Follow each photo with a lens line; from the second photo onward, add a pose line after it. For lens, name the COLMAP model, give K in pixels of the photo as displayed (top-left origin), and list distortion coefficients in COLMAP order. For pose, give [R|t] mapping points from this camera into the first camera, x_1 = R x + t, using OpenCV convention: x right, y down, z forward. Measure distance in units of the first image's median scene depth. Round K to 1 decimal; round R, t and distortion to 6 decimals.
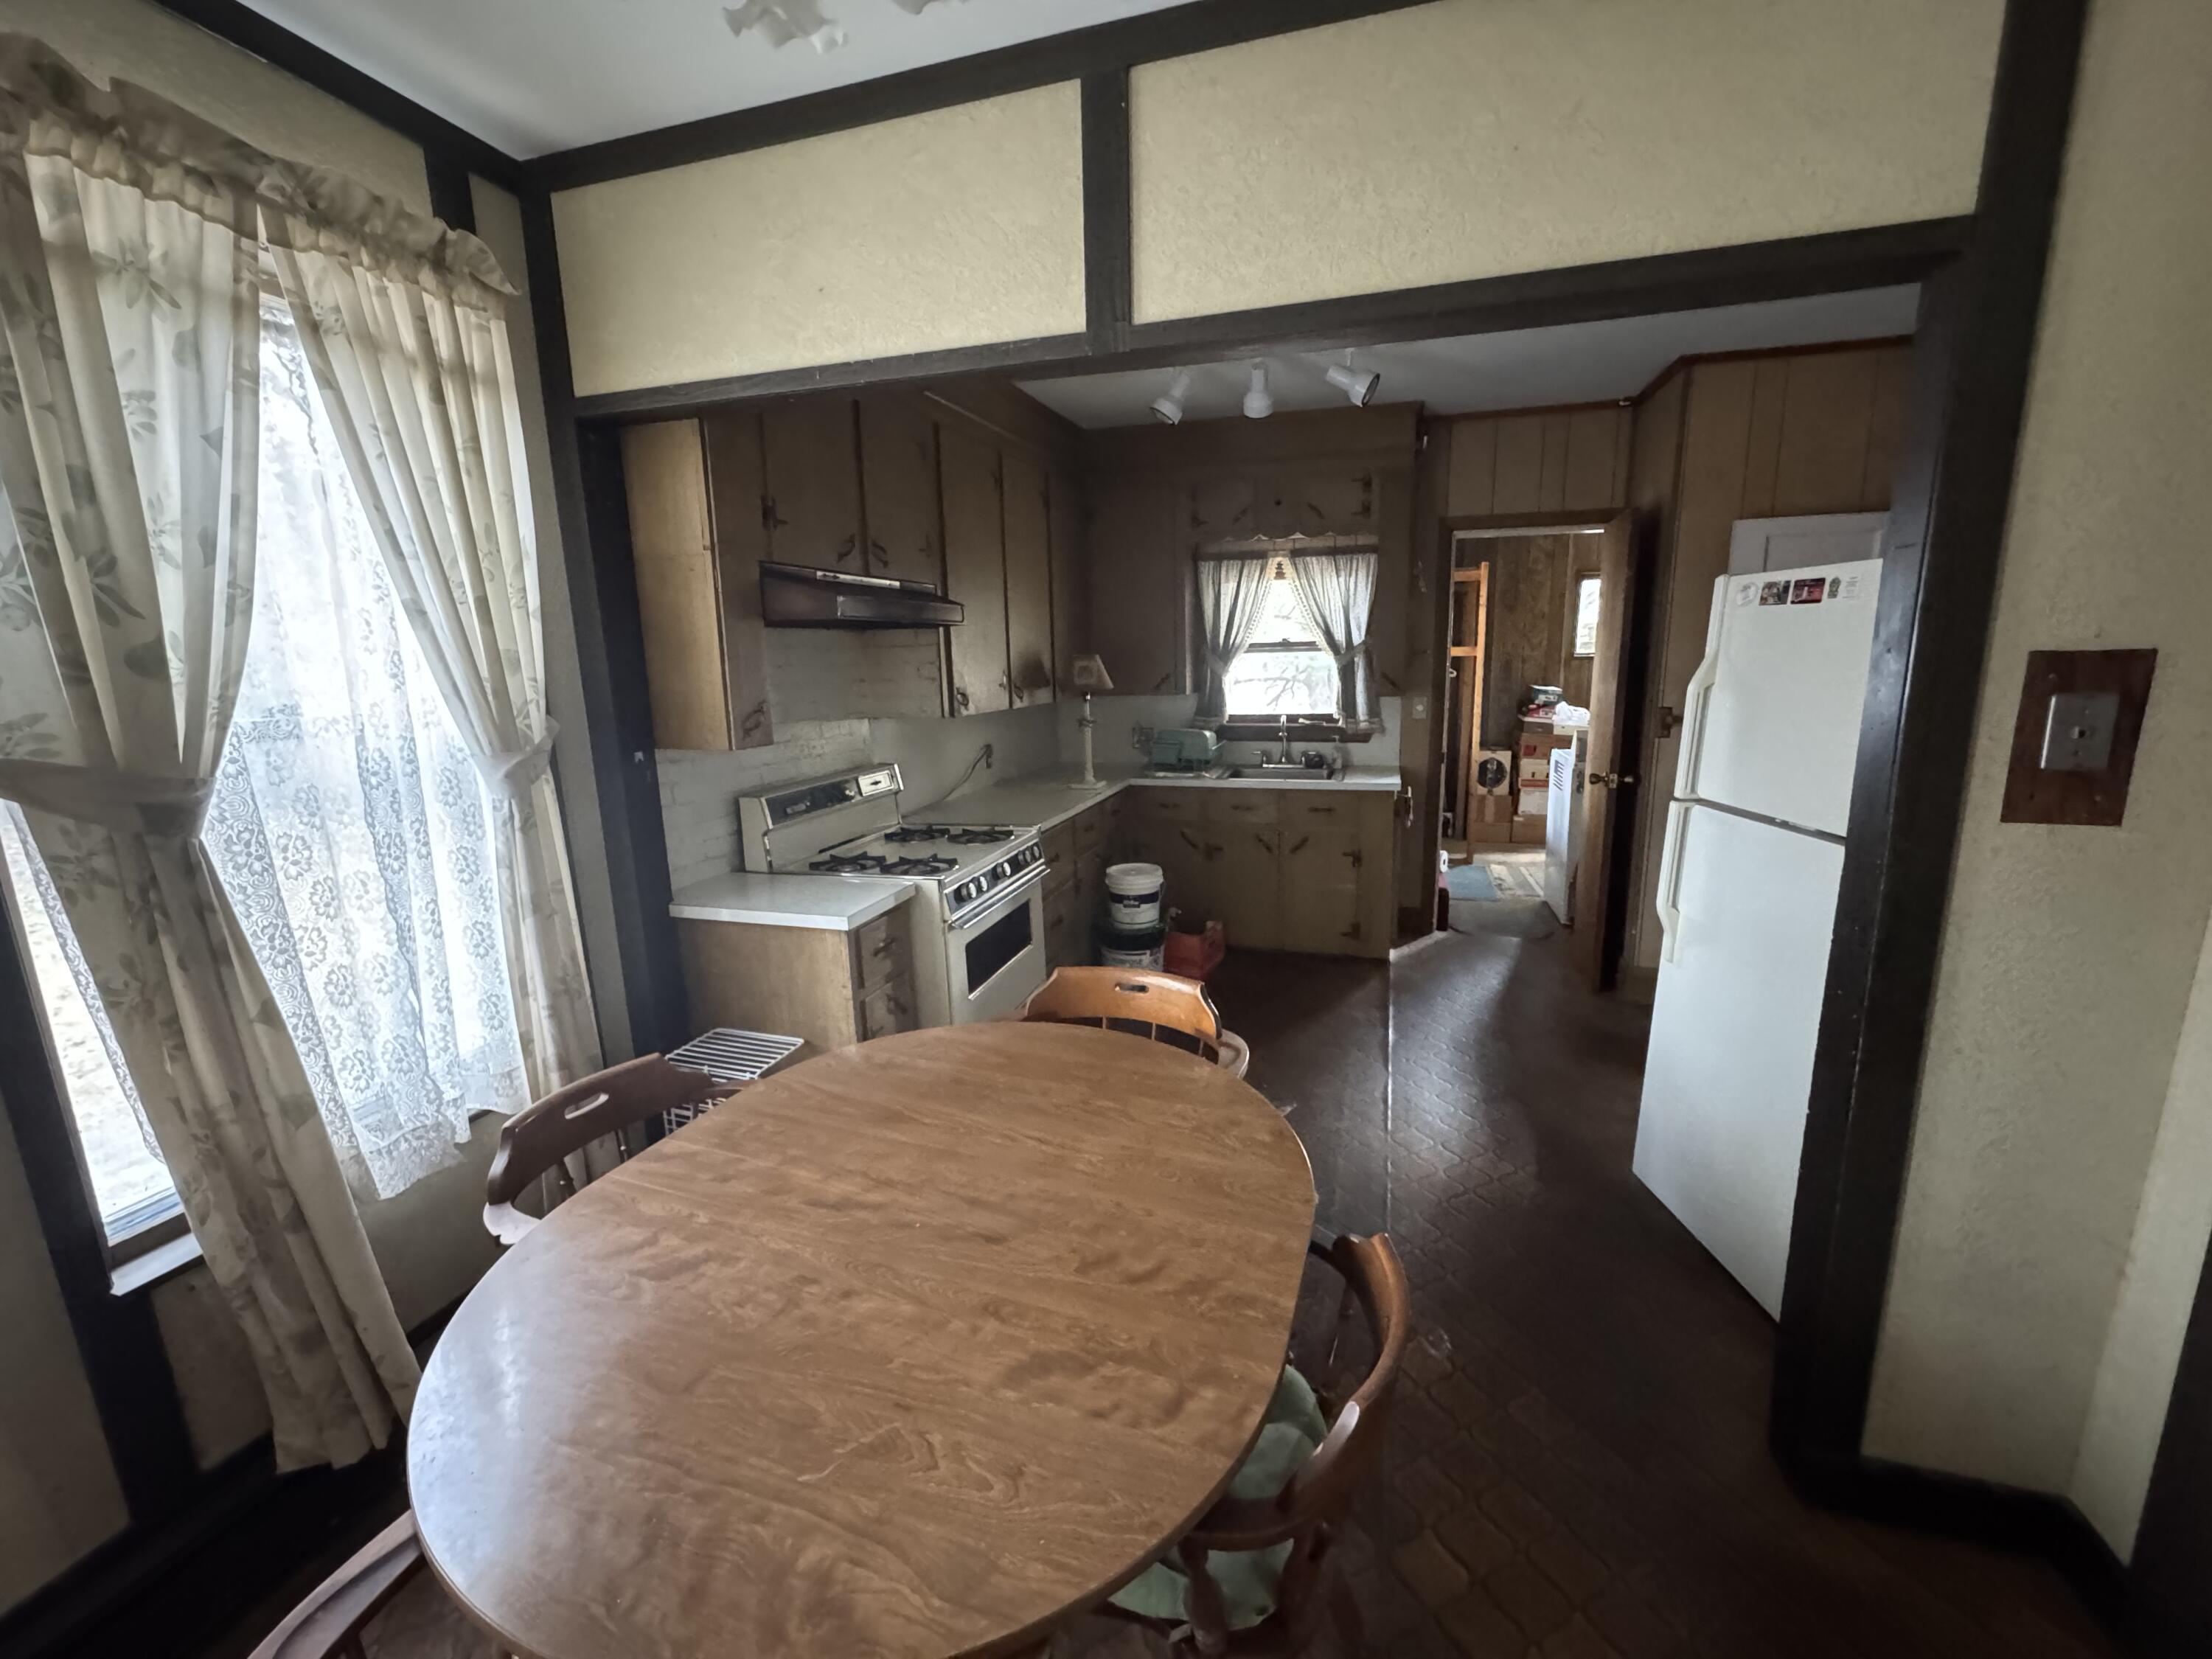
lens RADIAL K [[881.7, 0, 1103.0], [0, 881.7, 825.6], [0, 0, 1]] dist [-0.003398, 0.000224]
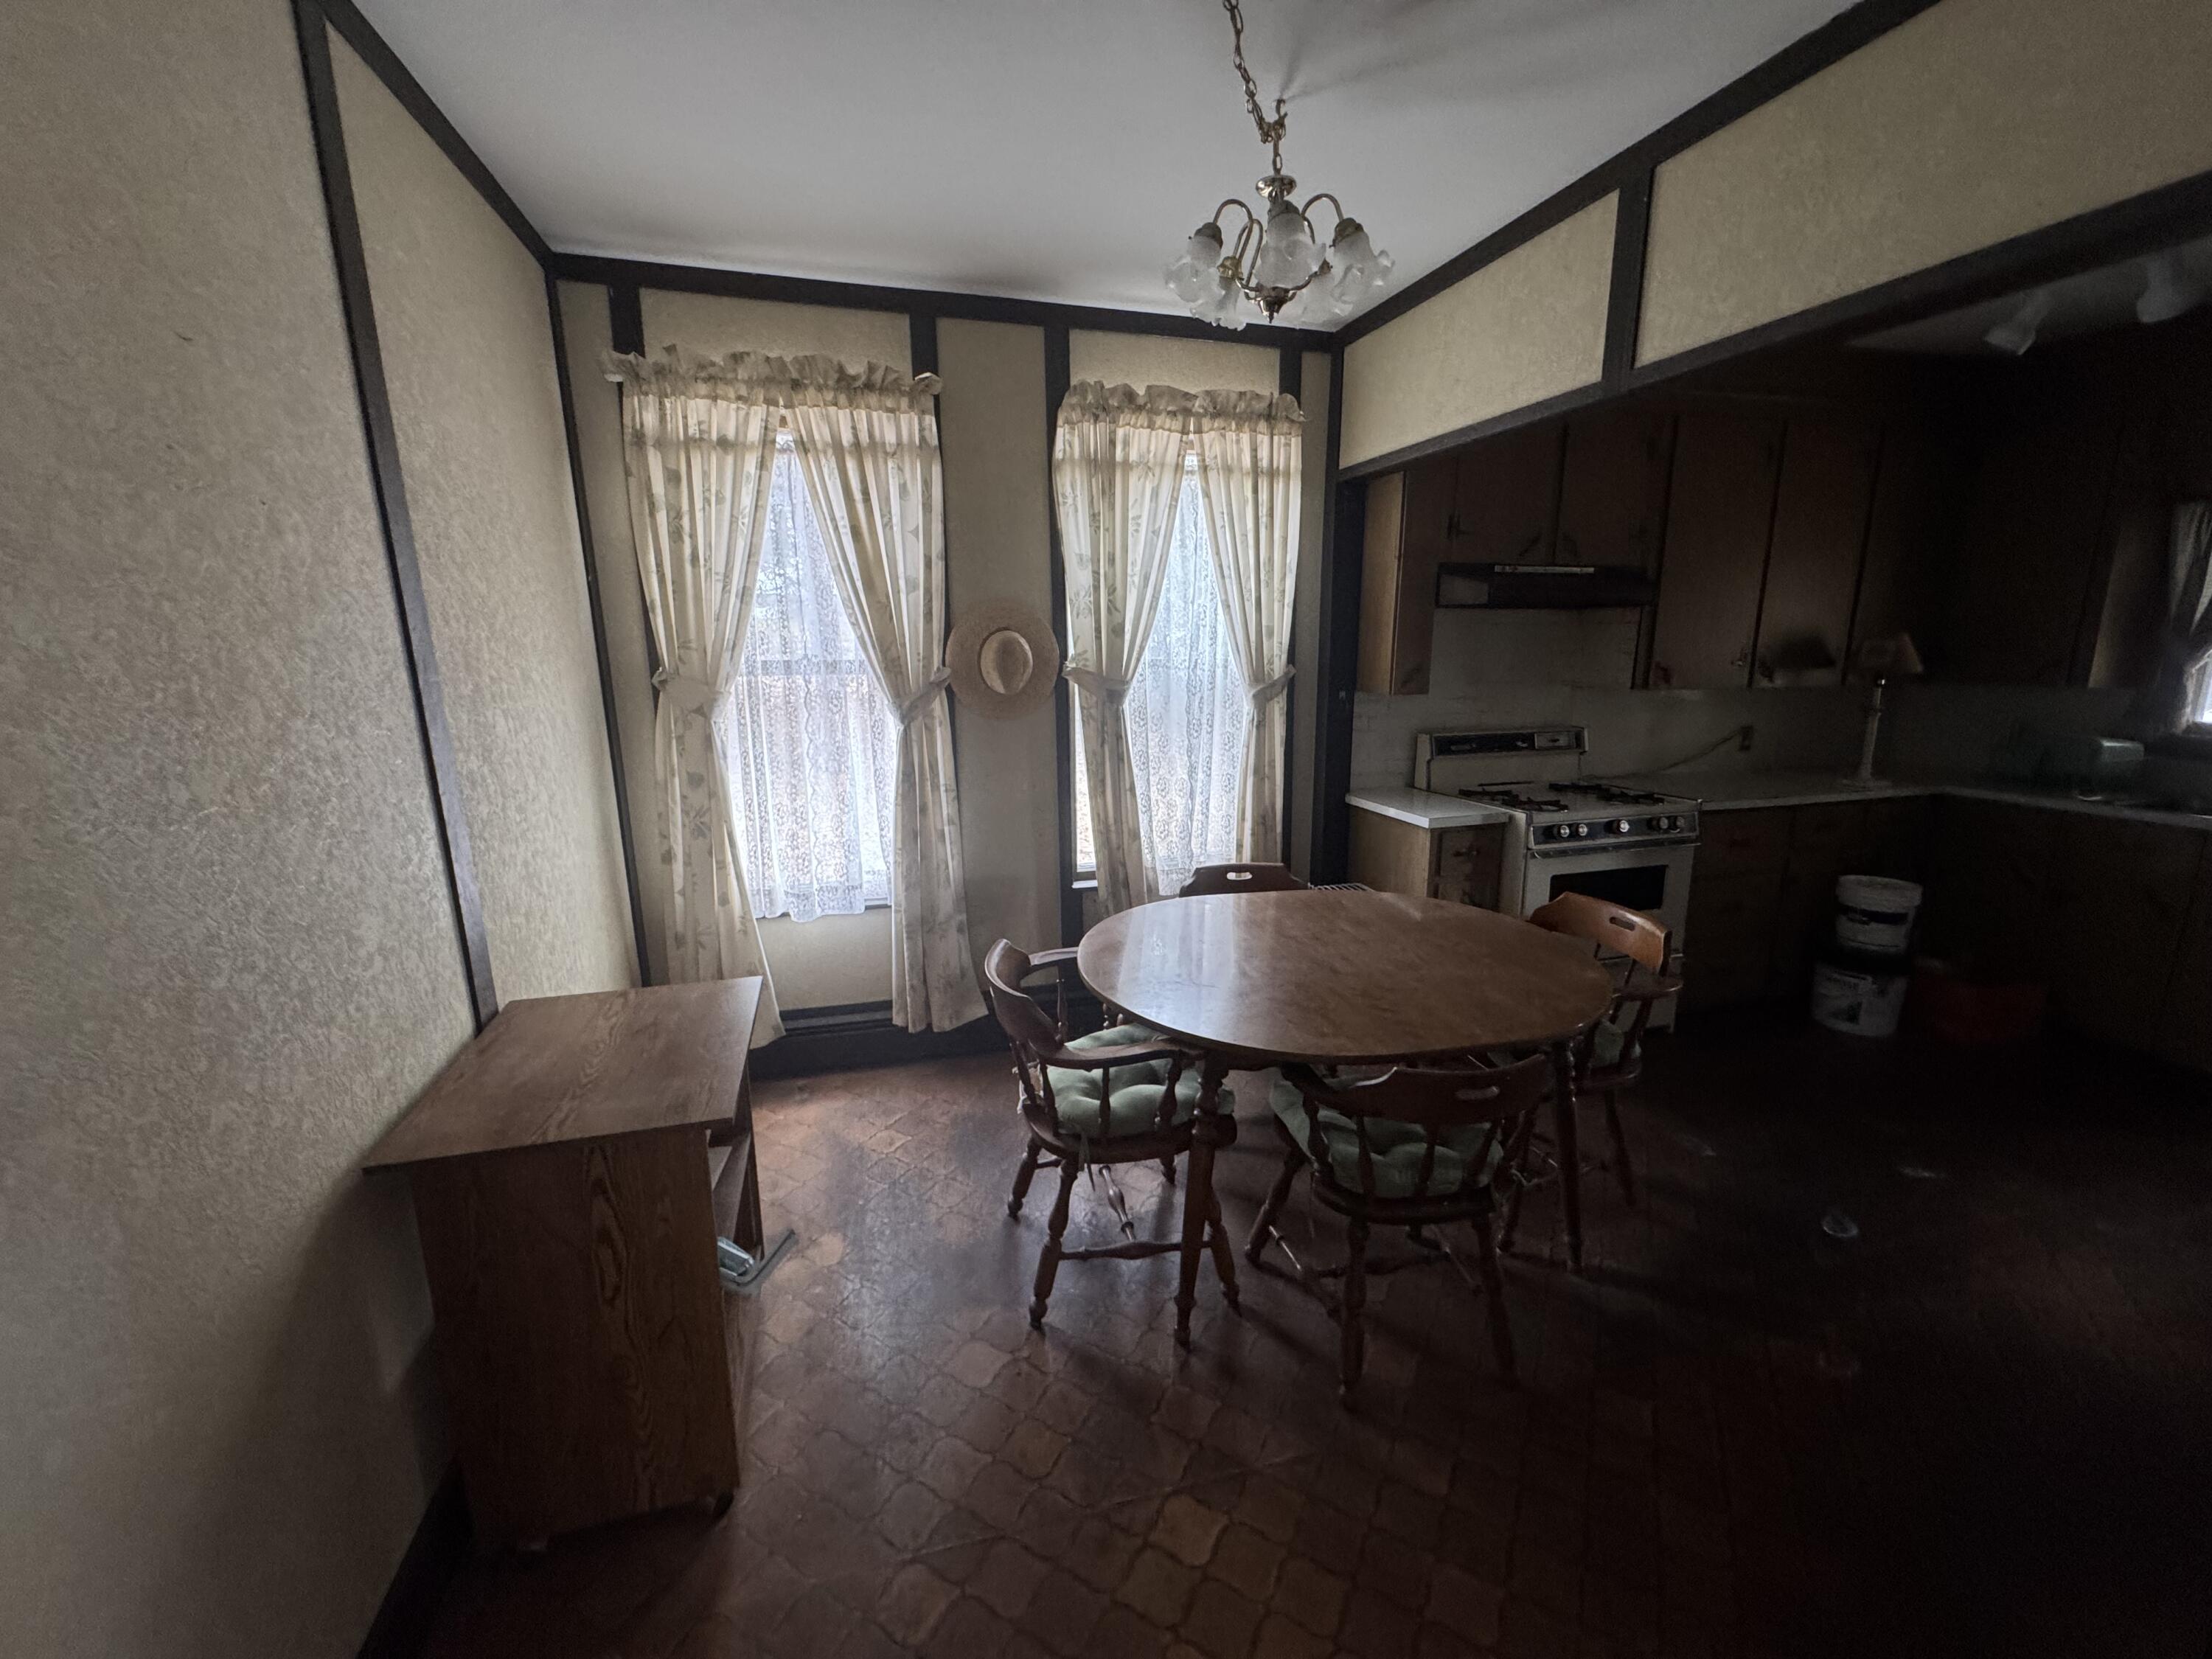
lens RADIAL K [[881.7, 0, 1103.0], [0, 881.7, 825.6], [0, 0, 1]] dist [-0.003398, 0.000224]
pose [[0.543654, 0.189805, -0.817566, 0.682134], [-0.166084, 0.979160, 0.116880, 0.043995], [0.822713, 0.072242, 0.563848, -0.253634]]
